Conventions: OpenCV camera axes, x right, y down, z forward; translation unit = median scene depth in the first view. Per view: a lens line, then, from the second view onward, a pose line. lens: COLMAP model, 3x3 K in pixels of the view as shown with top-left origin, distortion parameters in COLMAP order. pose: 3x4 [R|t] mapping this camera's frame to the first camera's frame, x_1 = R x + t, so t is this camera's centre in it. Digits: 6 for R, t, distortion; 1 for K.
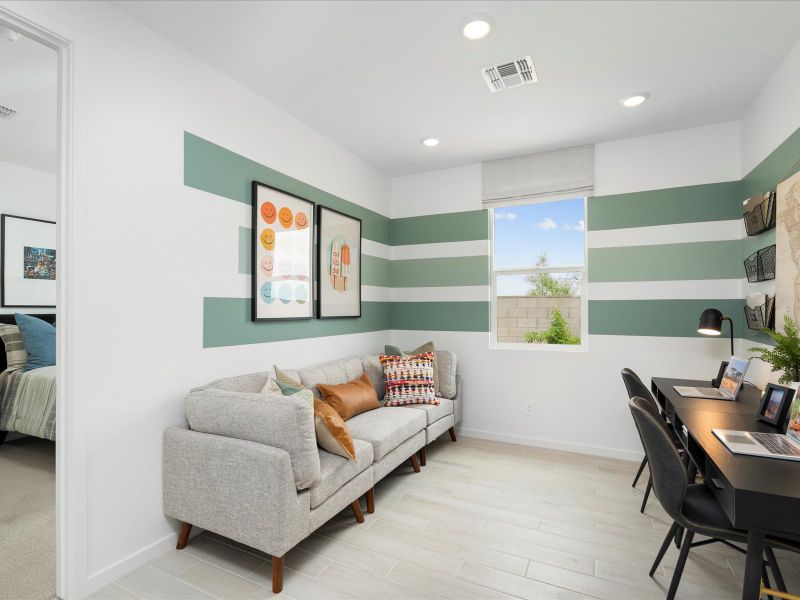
lens RADIAL K [[404.6, 0, 398.1], [0, 404.6, 306.5], [0, 0, 1]] dist [0.004320, 0.000300]
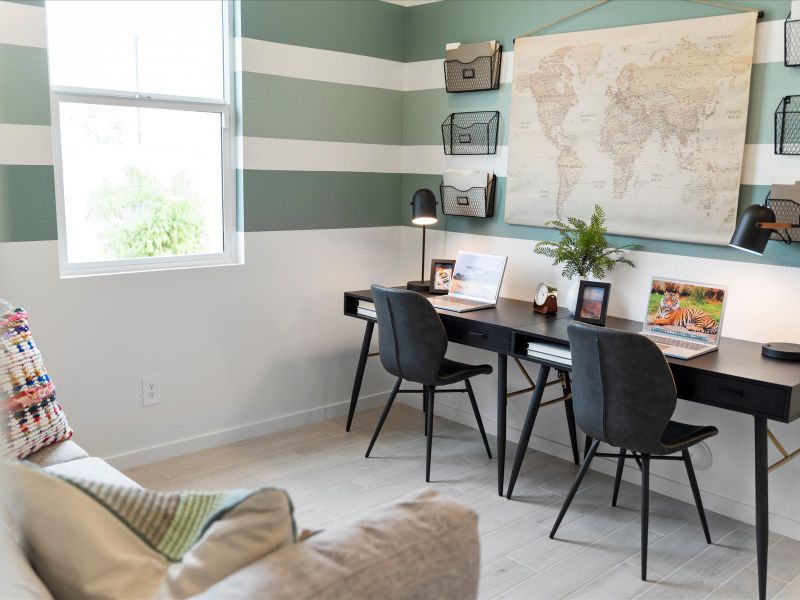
lens RADIAL K [[764.6, 0, 400.9], [0, 764.6, 297.2], [0, 0, 1]] dist [-0.013397, 0.000000]
pose [[0.351539, -0.145139, 0.924854, -0.524329], [-0.030004, 0.985655, 0.166085, -0.026310], [-0.935692, -0.086135, 0.342142, 0.535433]]
